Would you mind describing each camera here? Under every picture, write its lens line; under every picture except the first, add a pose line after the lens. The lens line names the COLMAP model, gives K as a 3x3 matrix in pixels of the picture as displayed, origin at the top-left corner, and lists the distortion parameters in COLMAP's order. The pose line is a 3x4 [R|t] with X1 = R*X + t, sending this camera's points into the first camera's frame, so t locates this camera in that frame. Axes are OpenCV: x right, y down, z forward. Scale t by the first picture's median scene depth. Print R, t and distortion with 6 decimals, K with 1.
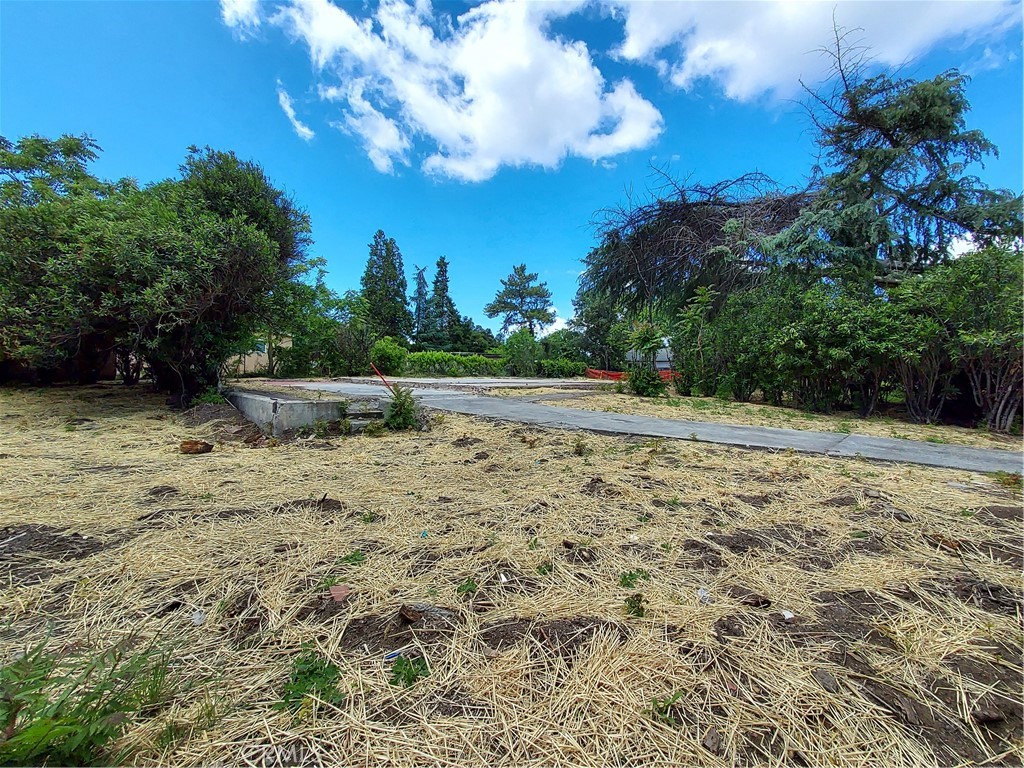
lens RADIAL K [[426.5, 0, 516.0], [0, 426.5, 381.9], [0, 0, 1]] dist [-0.015528, 0.000262]
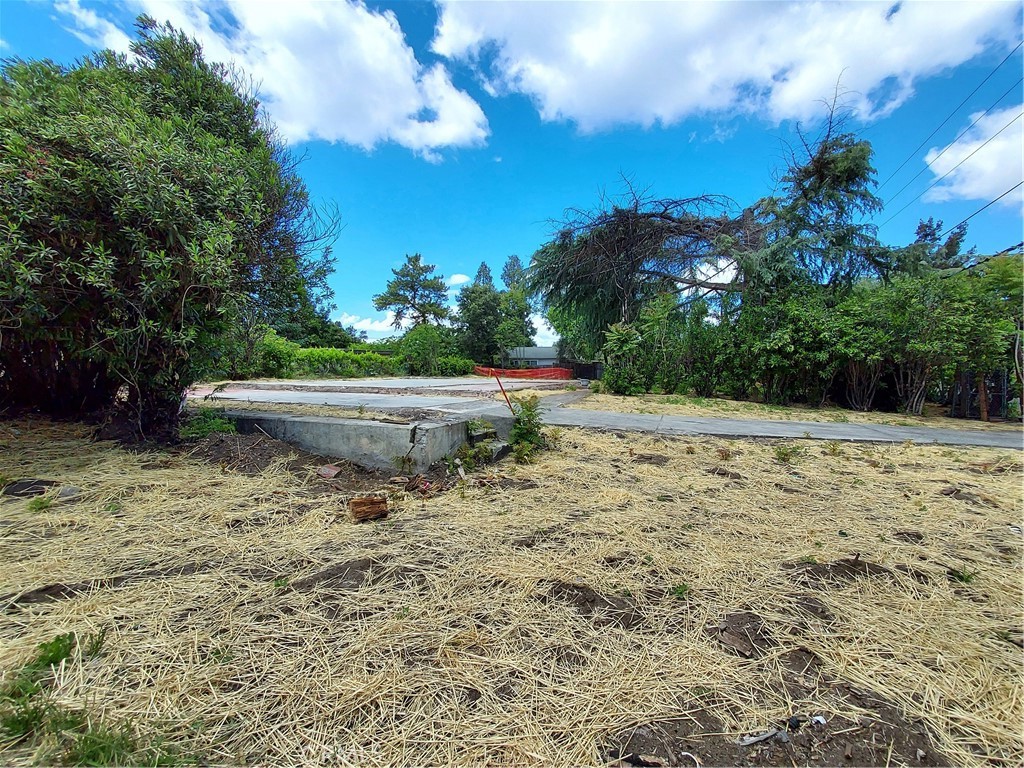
lens RADIAL K [[426.5, 0, 516.4], [0, 426.5, 385.6], [0, 0, 1]] dist [-0.015528, 0.000262]
pose [[0.920011, -0.024379, 0.391134, -0.179122], [0.017111, 0.999610, 0.022058, -0.008909], [-0.391519, -0.013601, 0.920070, 0.076222]]
